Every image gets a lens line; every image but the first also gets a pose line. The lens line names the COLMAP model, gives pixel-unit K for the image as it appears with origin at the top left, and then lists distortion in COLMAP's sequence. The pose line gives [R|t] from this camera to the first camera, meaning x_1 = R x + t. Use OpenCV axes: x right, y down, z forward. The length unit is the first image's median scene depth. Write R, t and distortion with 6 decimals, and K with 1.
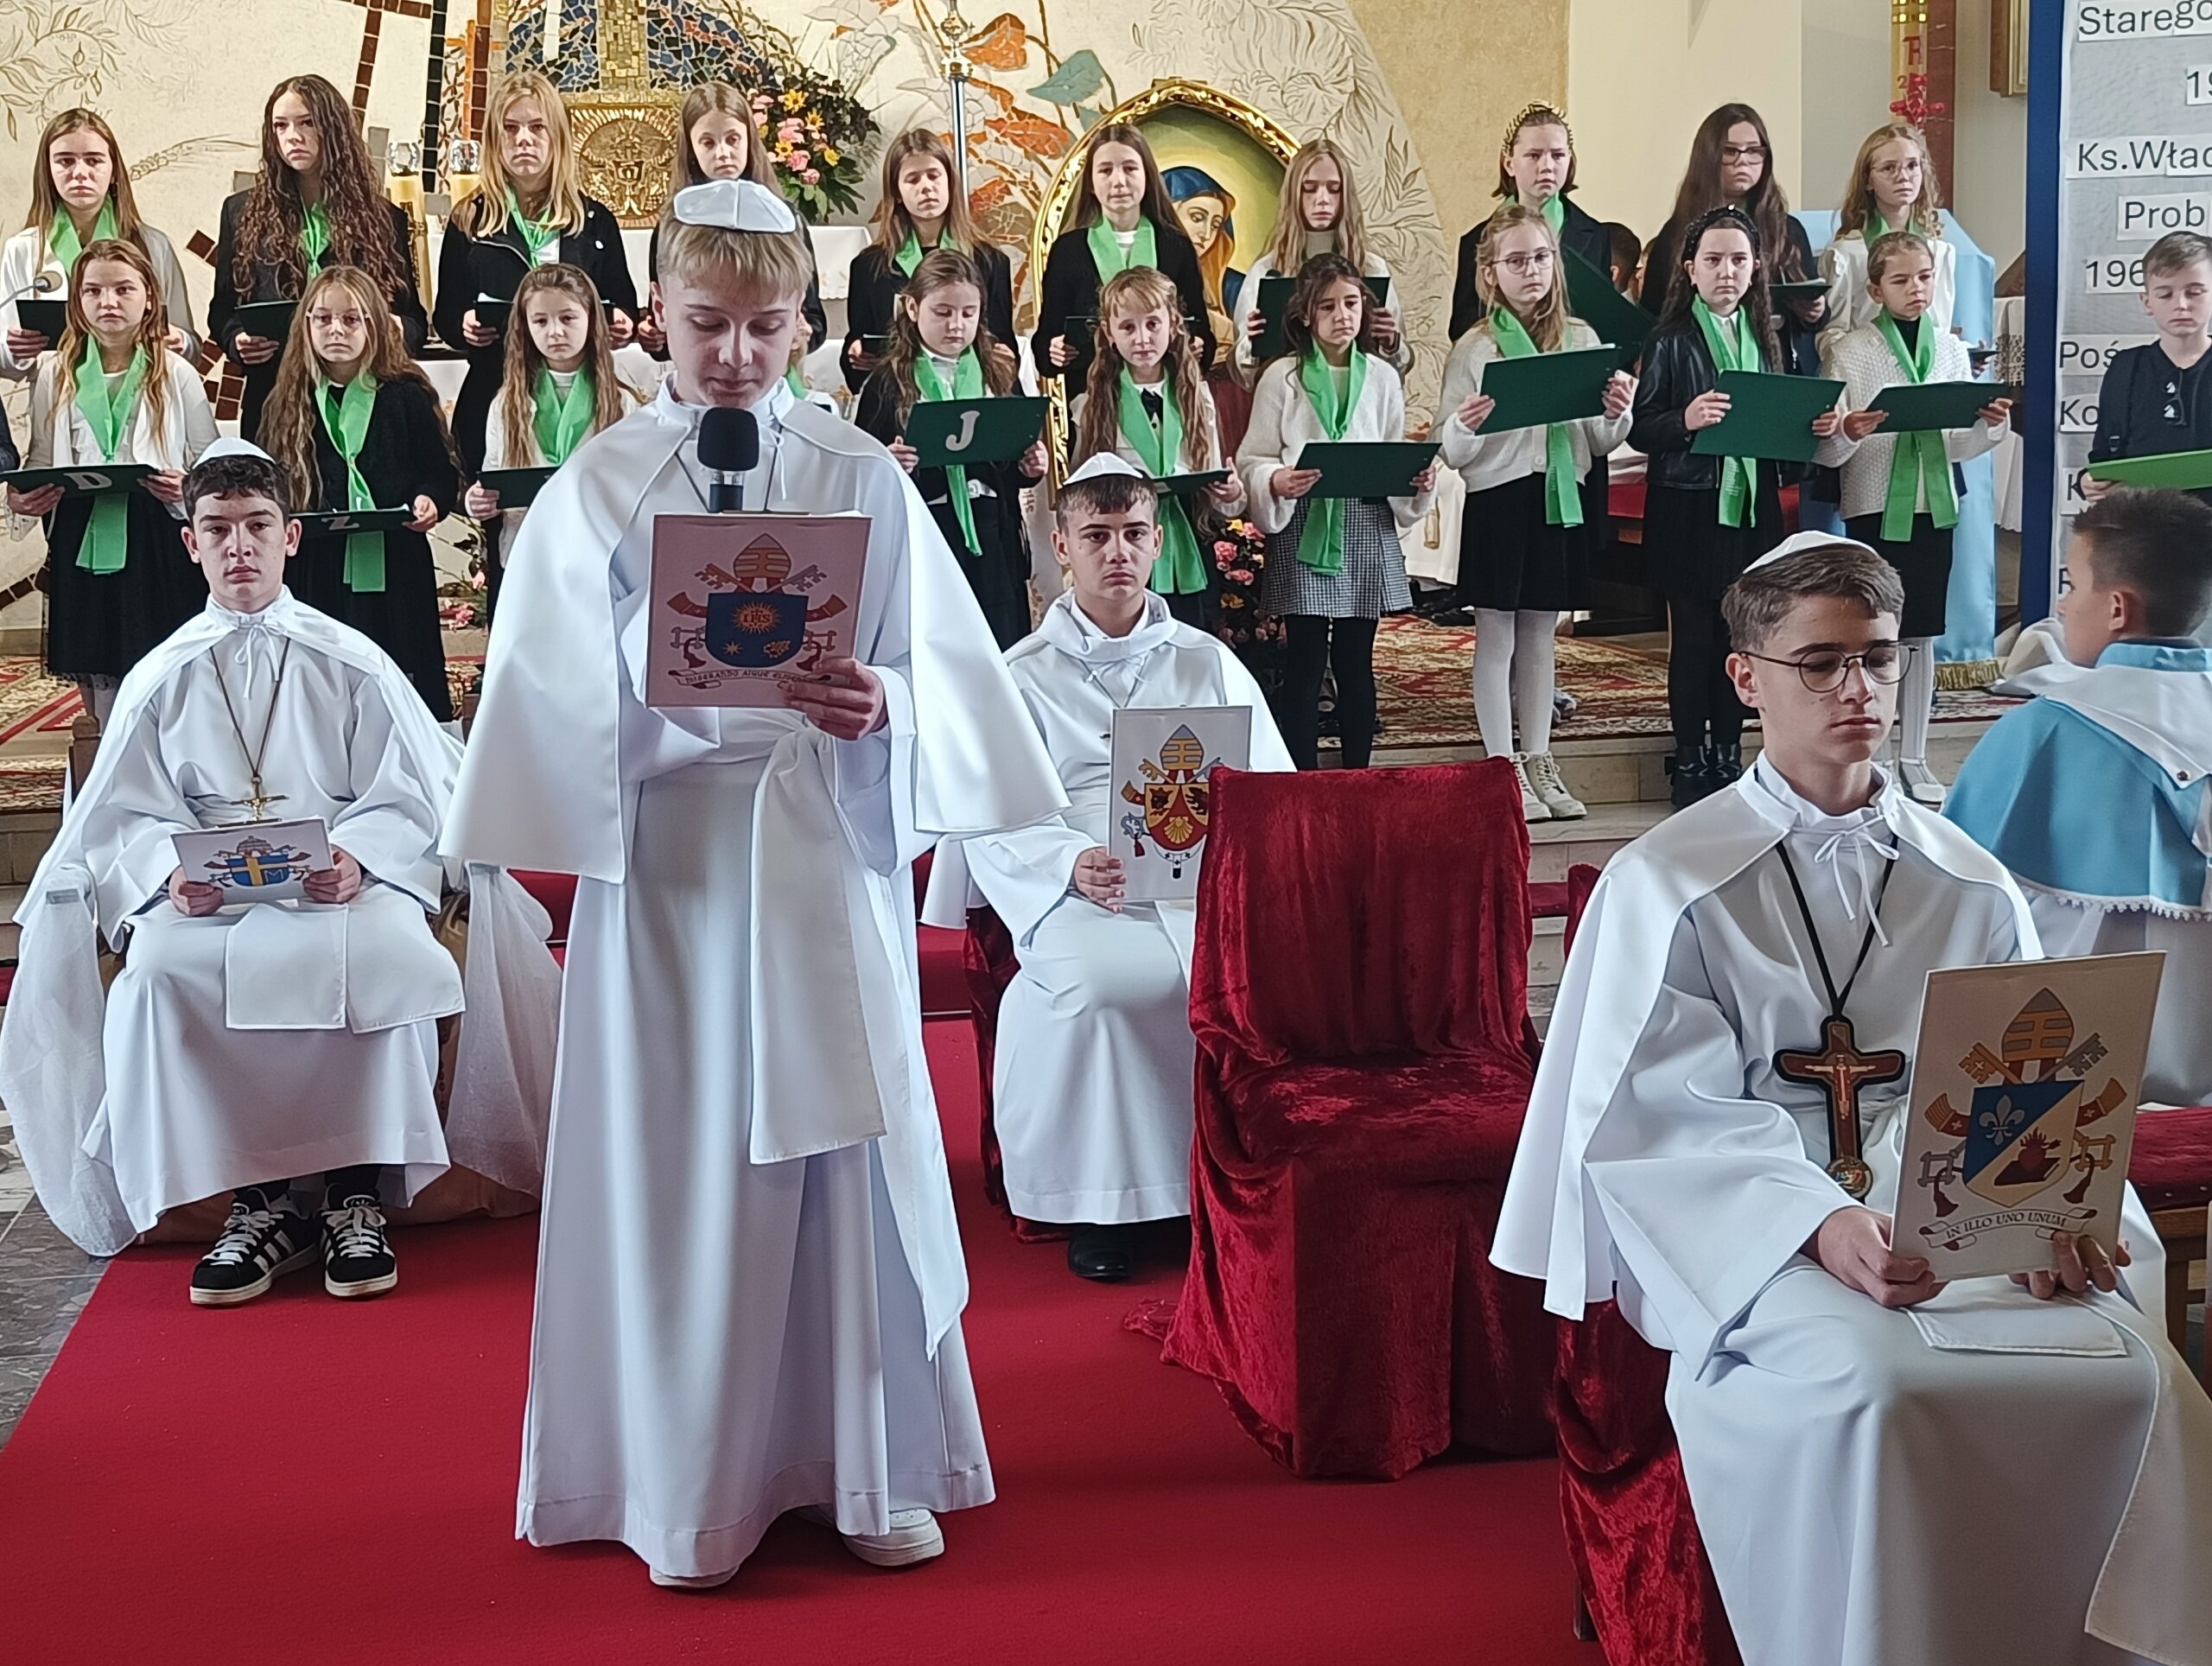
lens RADIAL K [[2997.2, 0, 1088.4], [0, 2997.2, 832.2], [0, 0, 1]] dist [0.009928, -0.023674]
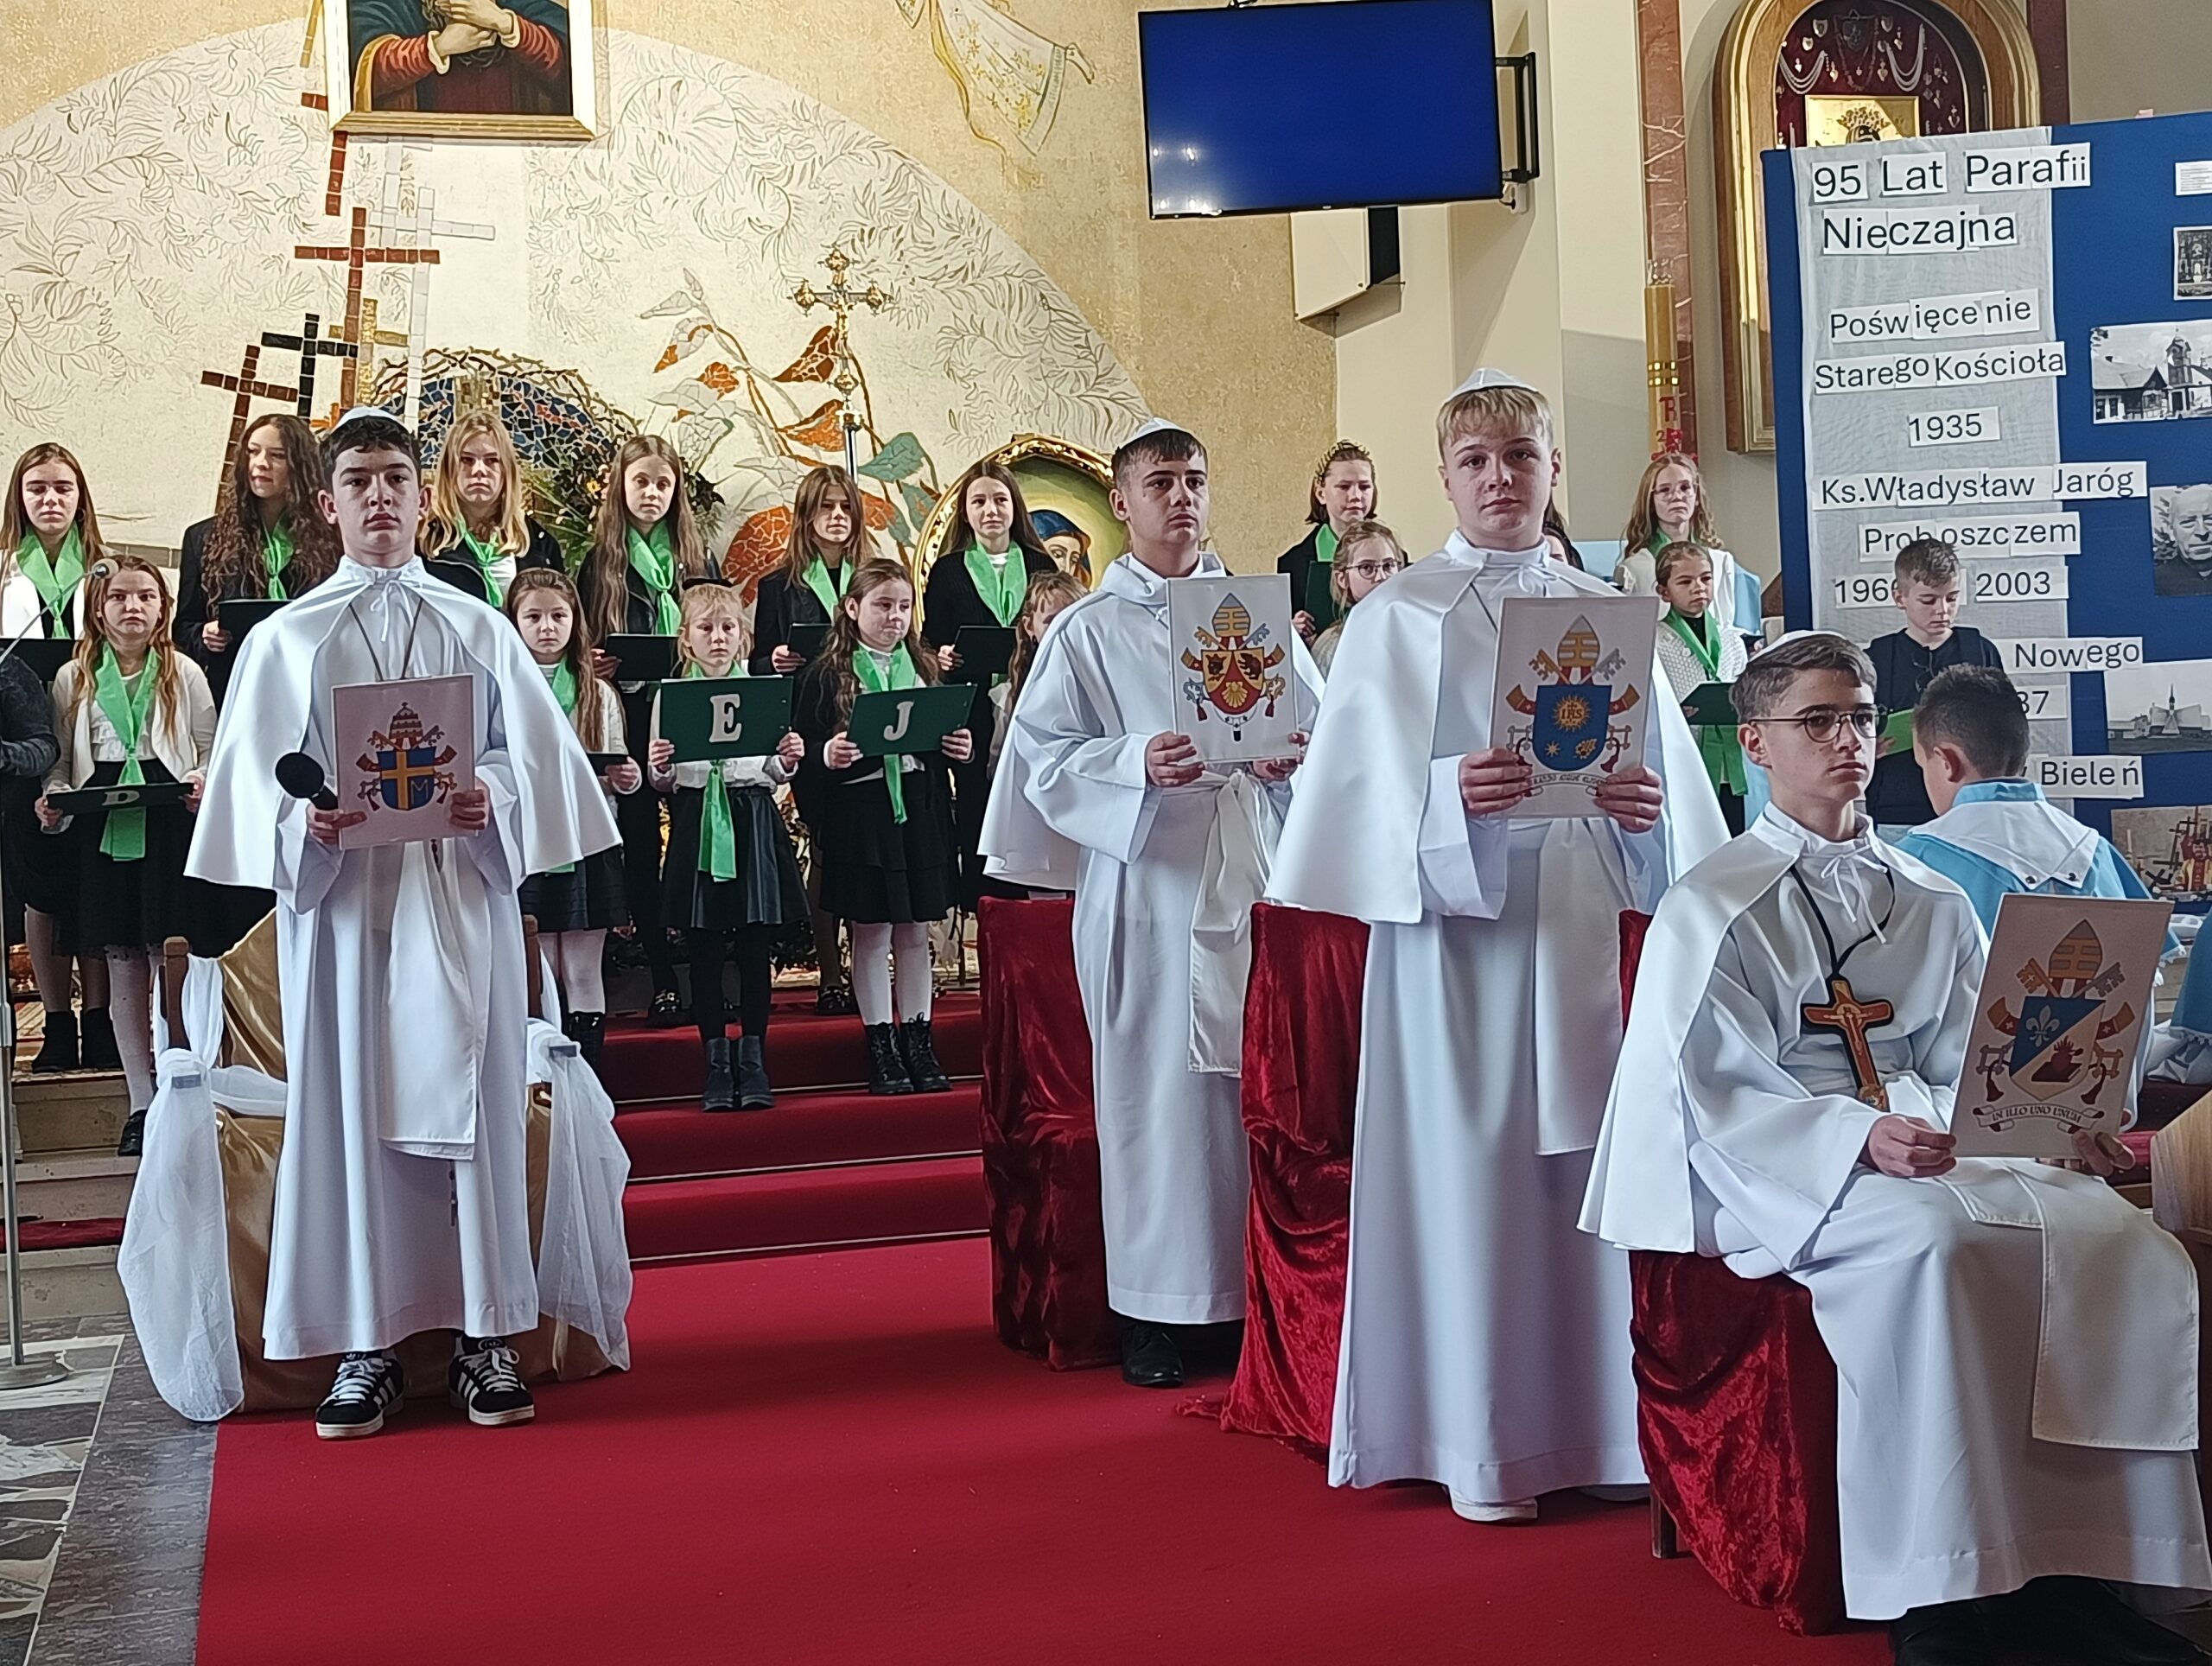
lens RADIAL K [[2963.0, 0, 1109.4], [0, 2963.0, 842.2], [0, 0, 1]] dist [0.194799, -0.982249]
pose [[0.993204, -0.019780, 0.114695, -0.075539], [0.035970, 0.989375, -0.140866, 0.059428], [-0.110690, 0.144035, 0.983363, -0.077603]]
